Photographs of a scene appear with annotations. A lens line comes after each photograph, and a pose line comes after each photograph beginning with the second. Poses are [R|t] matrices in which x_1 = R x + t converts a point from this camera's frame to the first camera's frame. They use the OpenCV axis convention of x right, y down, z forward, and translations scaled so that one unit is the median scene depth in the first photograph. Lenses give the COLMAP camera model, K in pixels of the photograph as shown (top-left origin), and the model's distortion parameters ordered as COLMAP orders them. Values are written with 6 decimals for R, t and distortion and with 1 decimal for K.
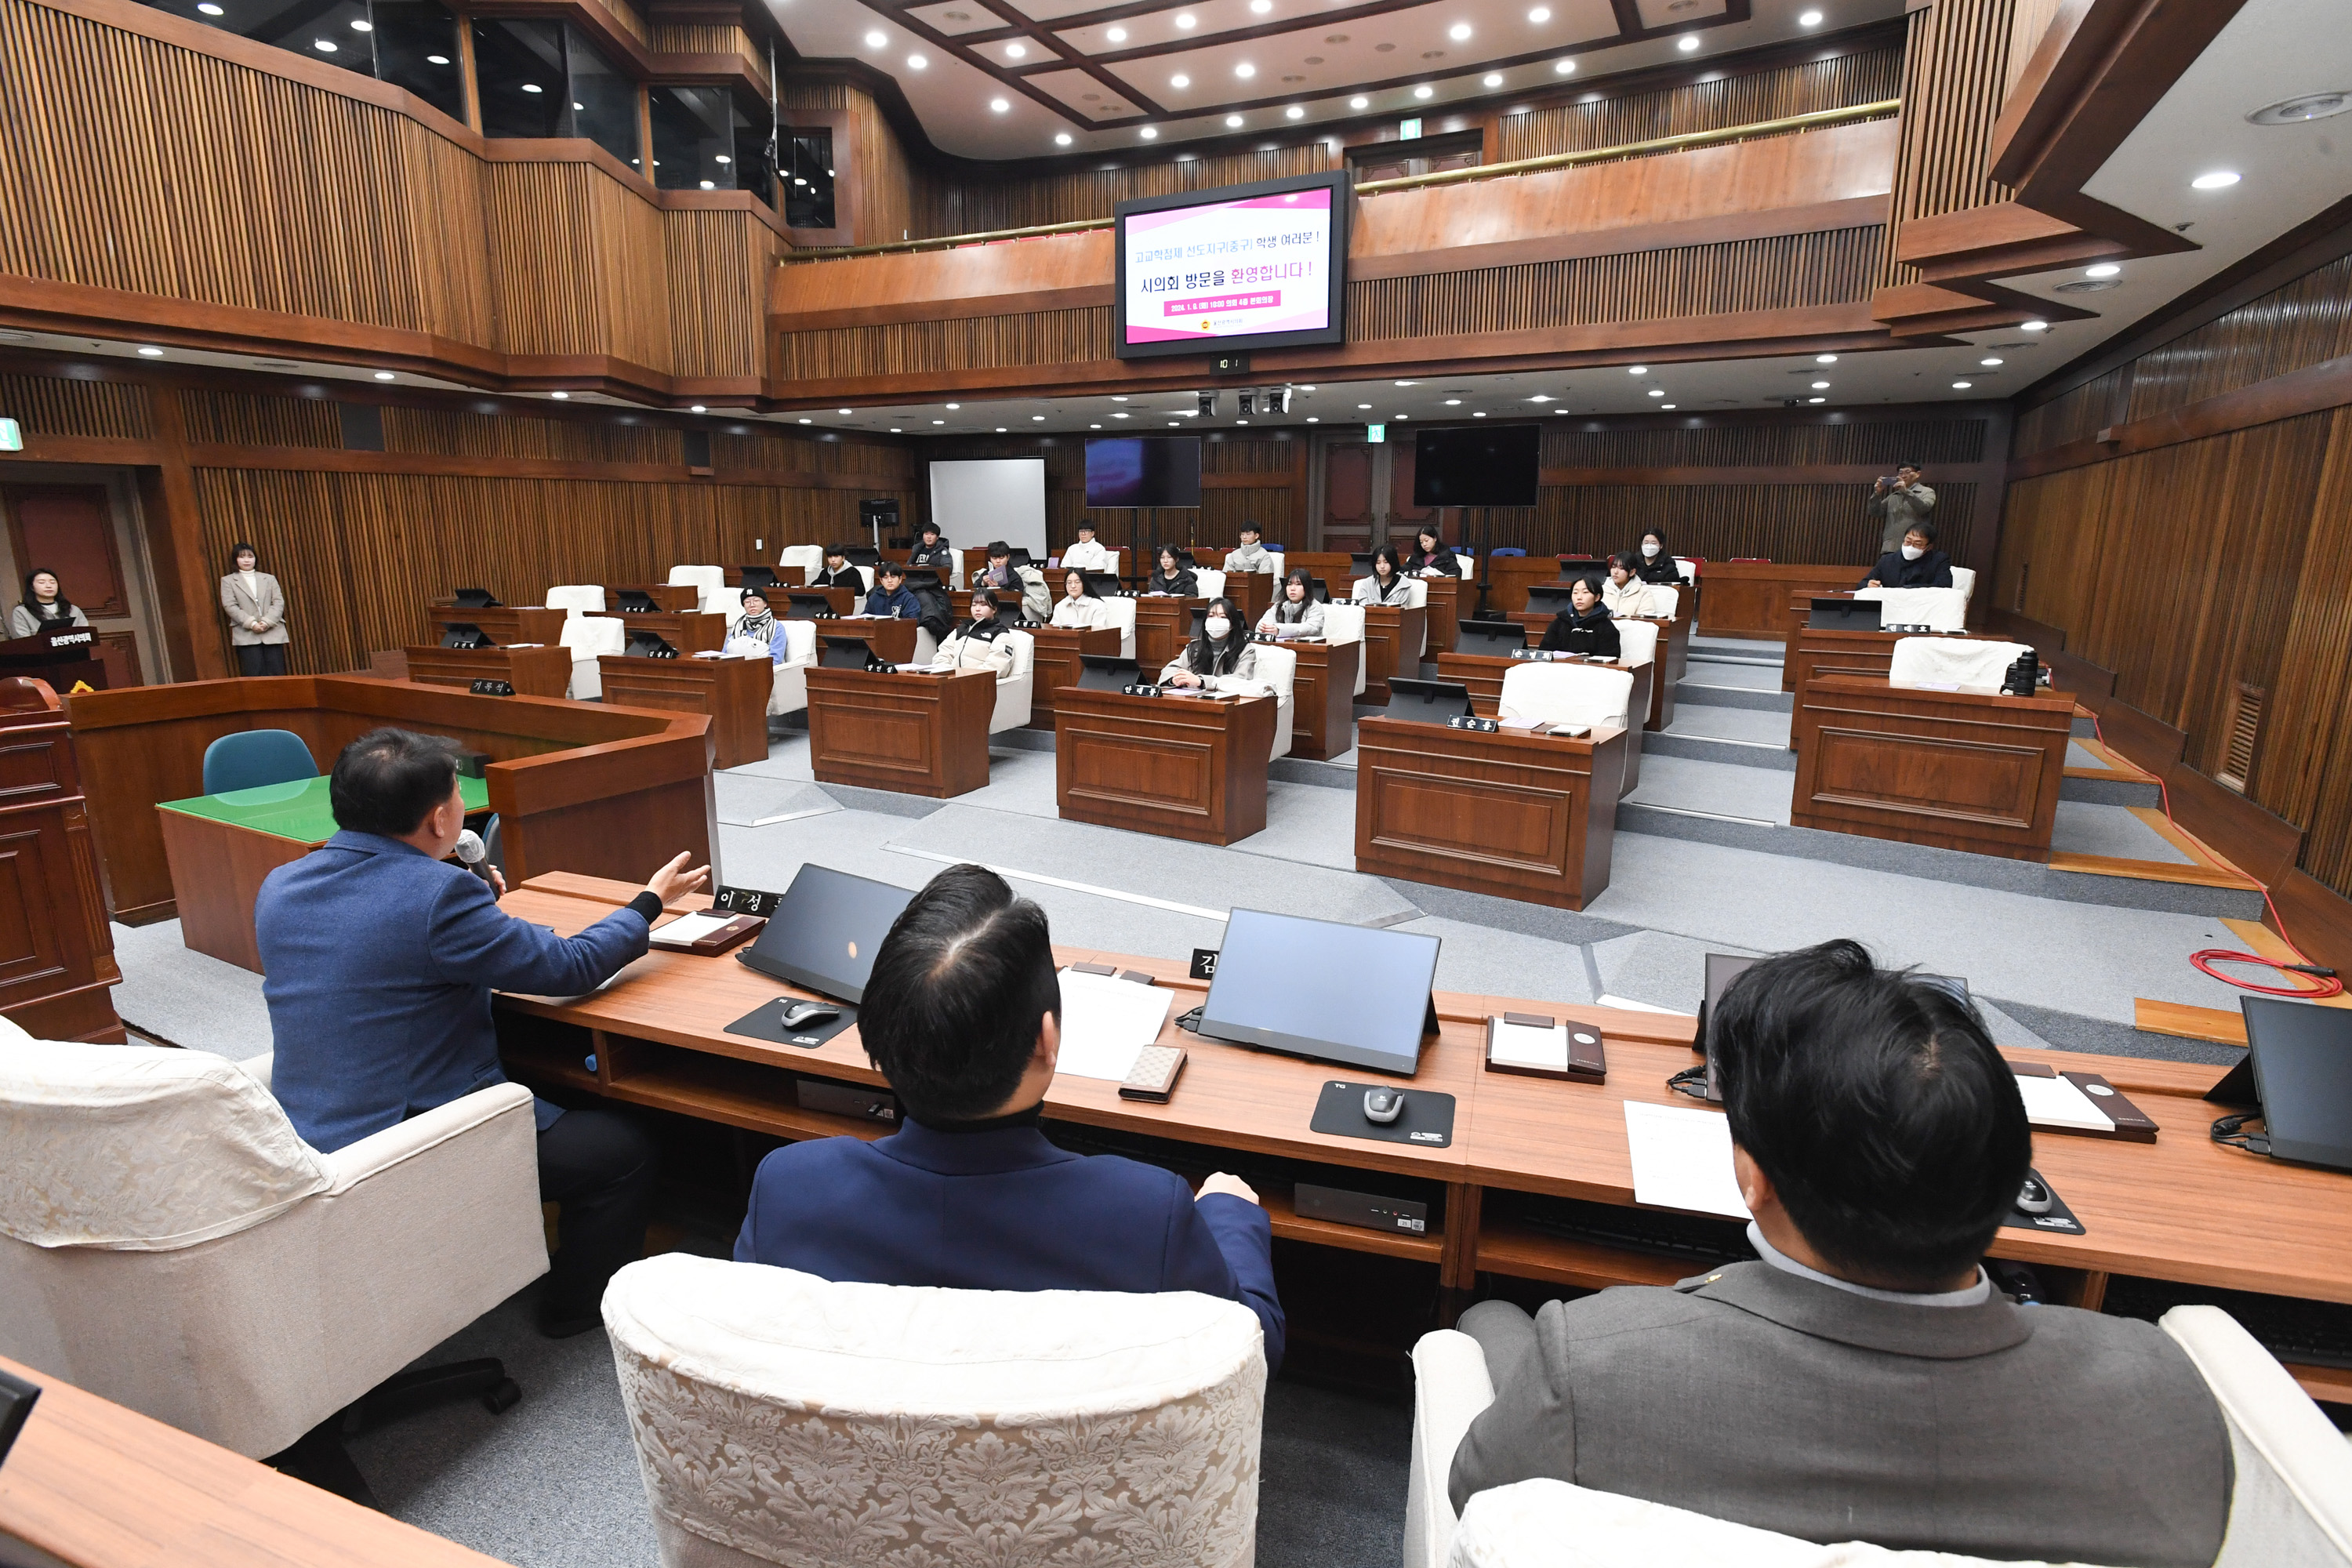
lens RADIAL K [[1182.1, 0, 1163.0], [0, 1182.1, 793.3], [0, 0, 1]] dist [-0.047012, 0.000545]
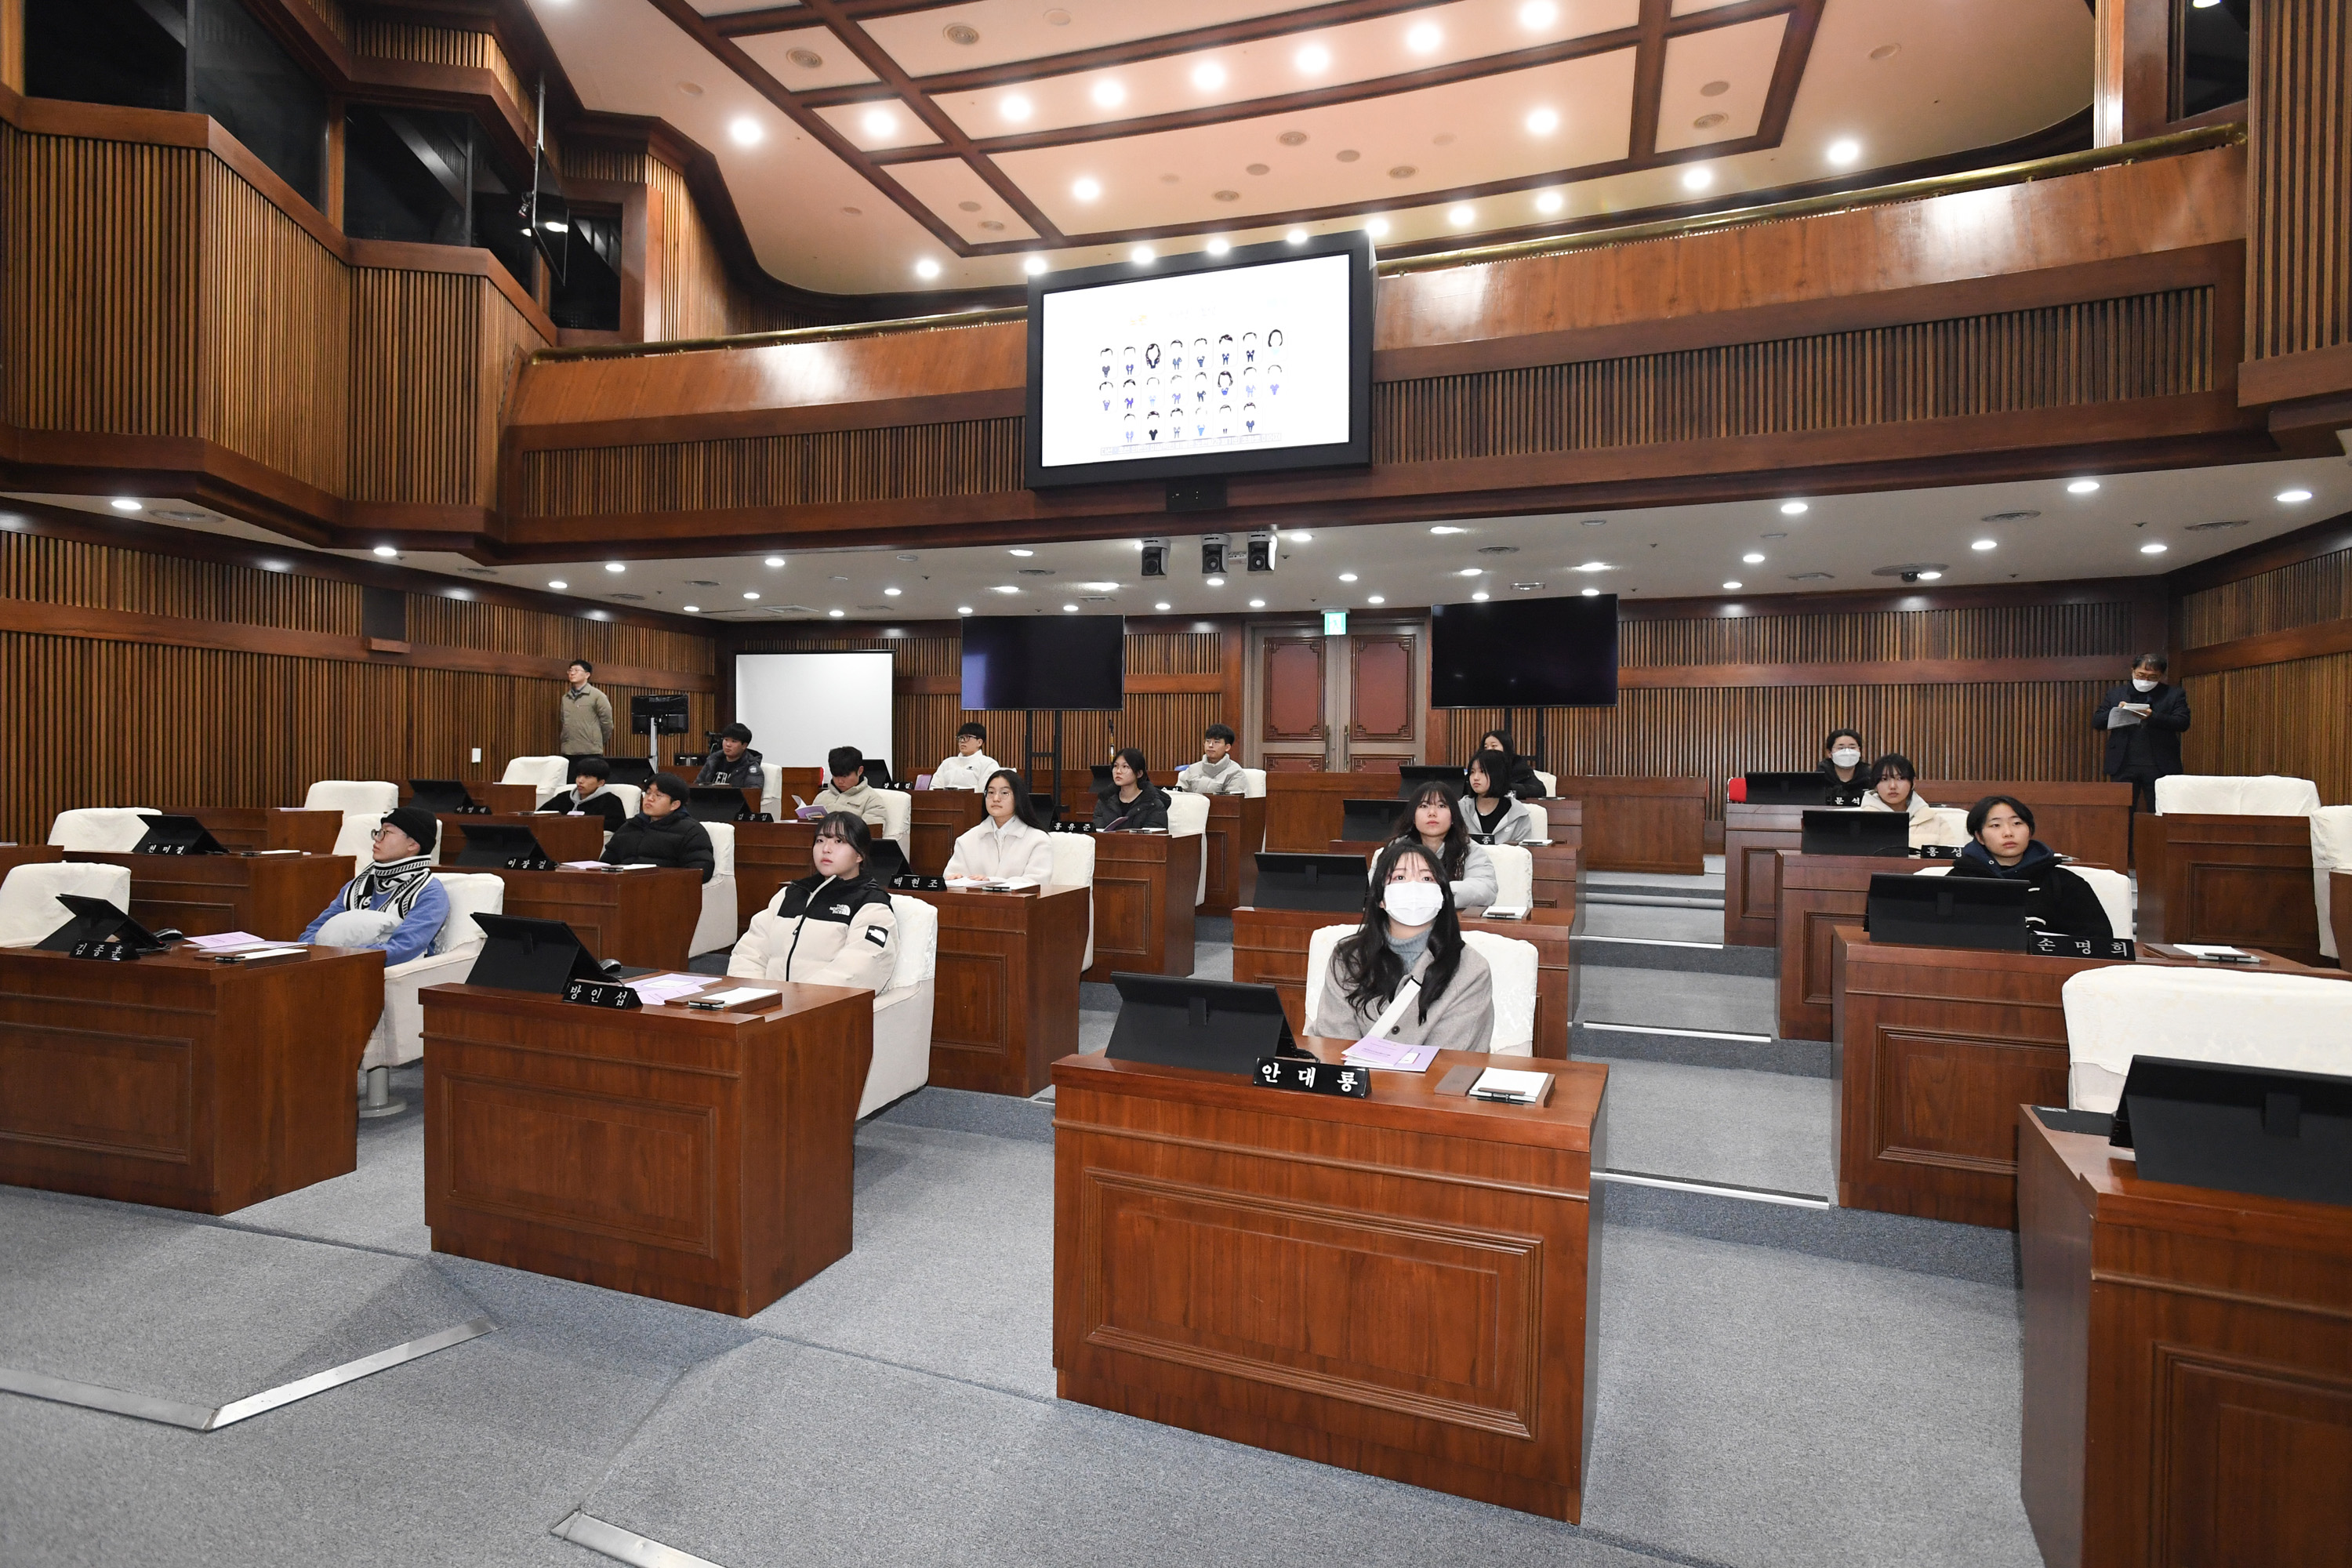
lens RADIAL K [[1243.8, 0, 1176.0], [0, 1243.8, 784.0], [0, 0, 1]] dist [-0.067699, 0.028829]
pose [[0.988244, 0.004307, 0.152821, -0.057612], [0.026992, 0.978984, -0.202141, -0.048039], [-0.150480, 0.203890, 0.967360, 0.295831]]
